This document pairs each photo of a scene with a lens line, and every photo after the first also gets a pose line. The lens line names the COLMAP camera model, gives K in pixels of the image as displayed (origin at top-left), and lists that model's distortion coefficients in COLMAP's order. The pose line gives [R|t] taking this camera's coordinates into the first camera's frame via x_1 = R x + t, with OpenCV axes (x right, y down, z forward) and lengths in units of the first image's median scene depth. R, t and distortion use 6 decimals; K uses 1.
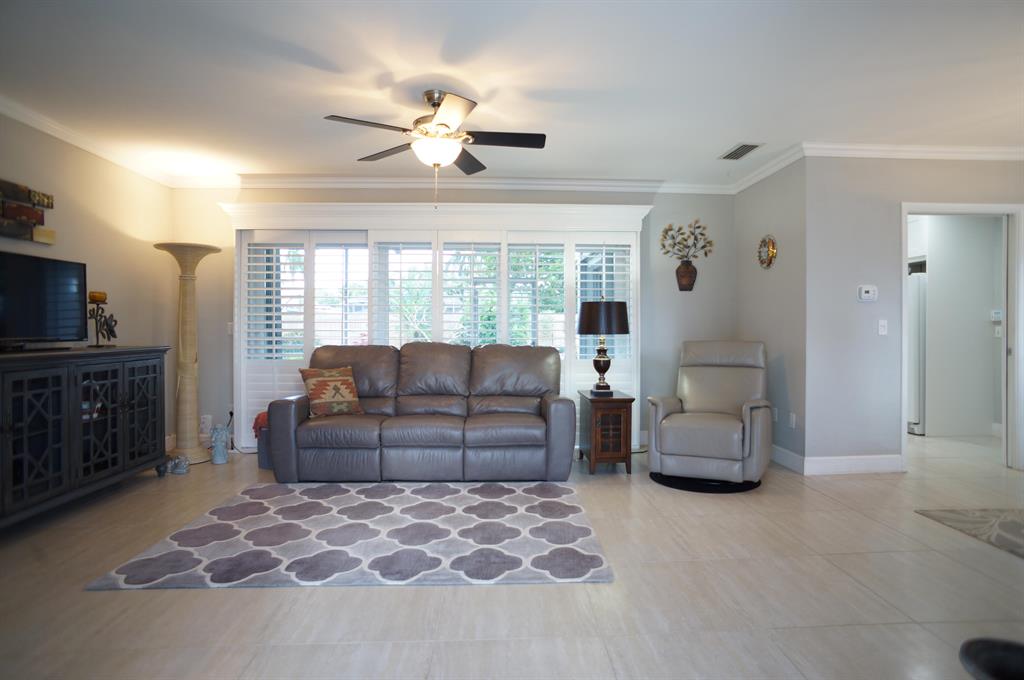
lens RADIAL K [[562.5, 0, 516.5], [0, 562.5, 337.0], [0, 0, 1]] dist [-0.025854, 0.000057]
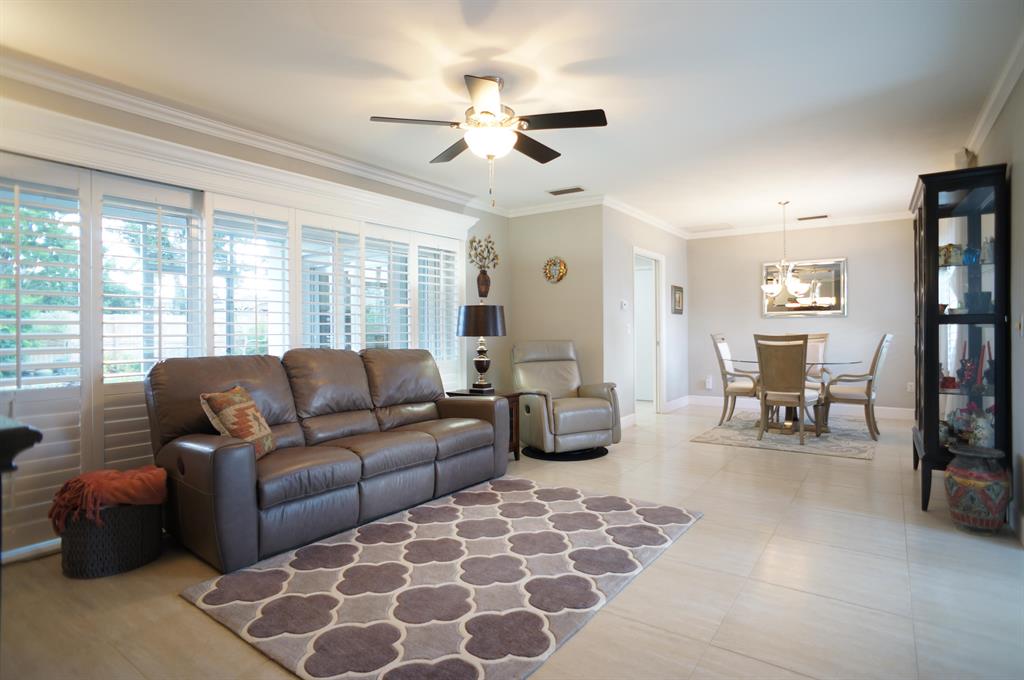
lens RADIAL K [[562.5, 0, 516.5], [0, 562.5, 337.0], [0, 0, 1]] dist [-0.025854, 0.000057]
pose [[0.604411, -0.014295, 0.796545, -0.621918], [0.015583, 0.999860, 0.006119, -0.007975], [-0.796520, 0.008715, 0.604549, 0.287554]]
